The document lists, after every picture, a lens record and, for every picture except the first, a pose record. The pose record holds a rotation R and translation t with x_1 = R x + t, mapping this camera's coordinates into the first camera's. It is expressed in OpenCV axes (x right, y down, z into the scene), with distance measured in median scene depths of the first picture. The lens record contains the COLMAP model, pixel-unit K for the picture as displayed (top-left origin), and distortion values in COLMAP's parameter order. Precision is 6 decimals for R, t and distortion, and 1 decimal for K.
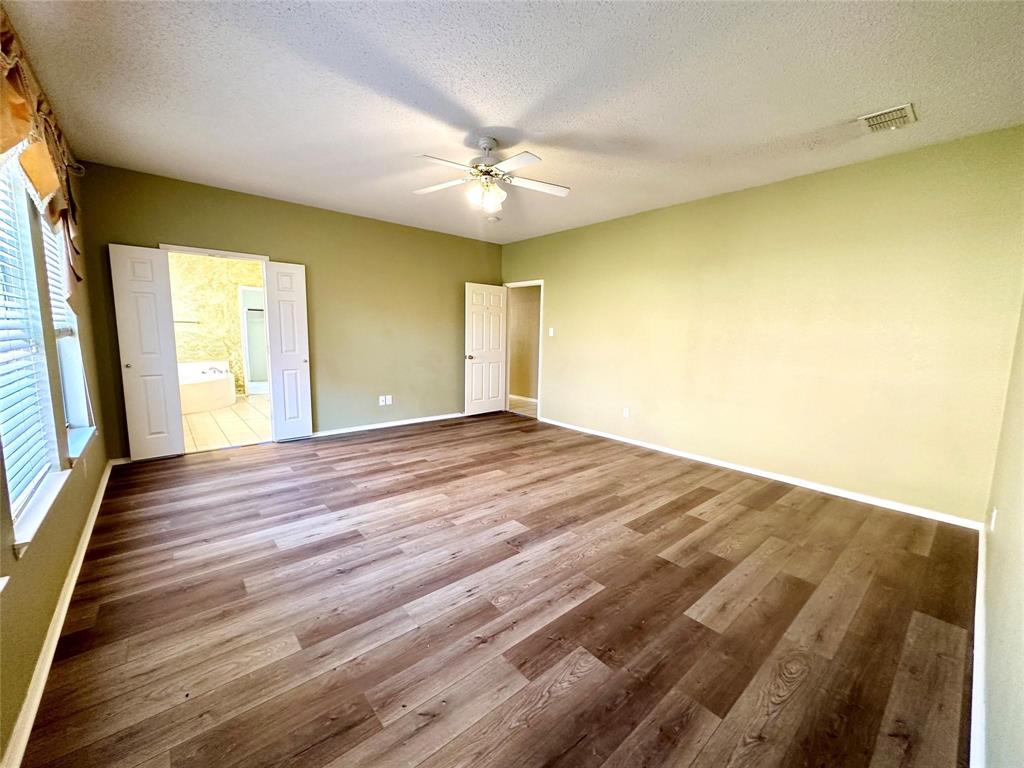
lens RADIAL K [[409.3, 0, 514.2], [0, 409.3, 388.2], [0, 0, 1]] dist [-0.001934, 0.000376]
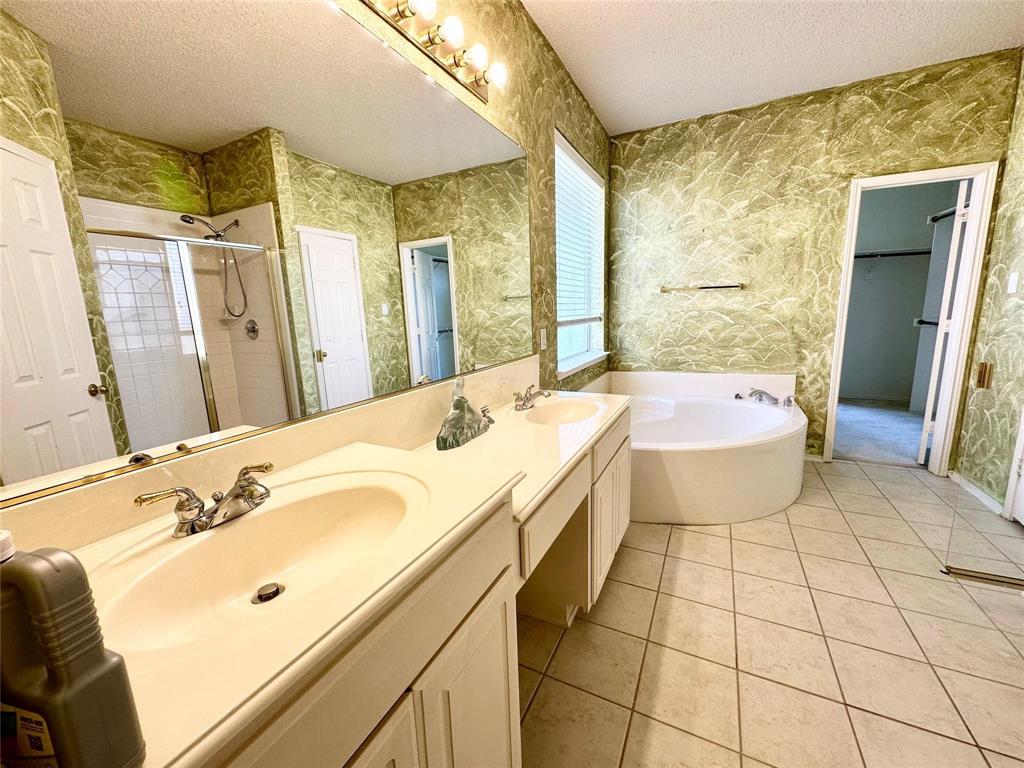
lens RADIAL K [[409.3, 0, 511.9], [0, 409.3, 379.6], [0, 0, 1]] dist [-0.001934, 0.000376]
pose [[0.381032, 0.130090, -0.915364, -0.432053], [-0.080420, 0.990963, 0.107358, -0.084844], [0.921058, 0.032707, 0.388051, 0.578827]]
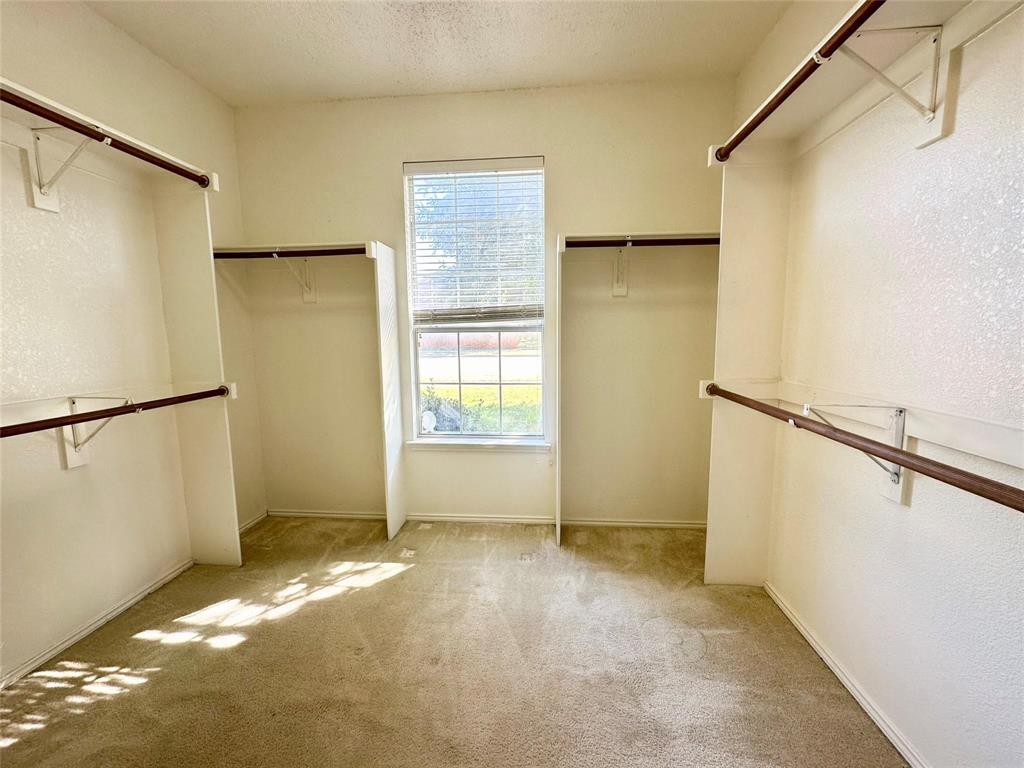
lens RADIAL K [[409.3, 0, 510.2], [0, 409.3, 382.3], [0, 0, 1]] dist [-0.001934, 0.000376]
pose [[0.710356, 0.060403, -0.701246, -0.658858], [-0.068356, 0.997522, 0.016680, -0.149804], [0.700515, 0.036086, 0.712725, 1.053250]]
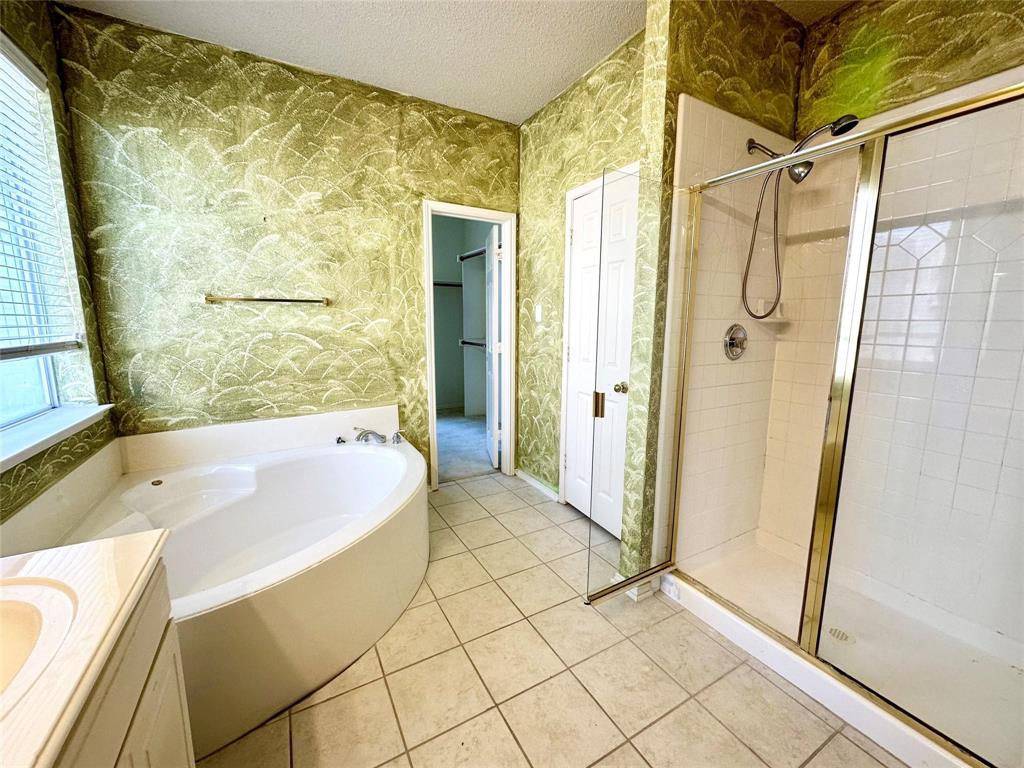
lens RADIAL K [[409.3, 0, 514.0], [0, 409.3, 383.1], [0, 0, 1]] dist [-0.001934, 0.000376]
pose [[0.980882, 0.017969, -0.193773, -0.529987], [-0.013466, 0.999608, 0.024529, -0.098899], [0.194138, -0.021450, 0.980740, 0.664246]]
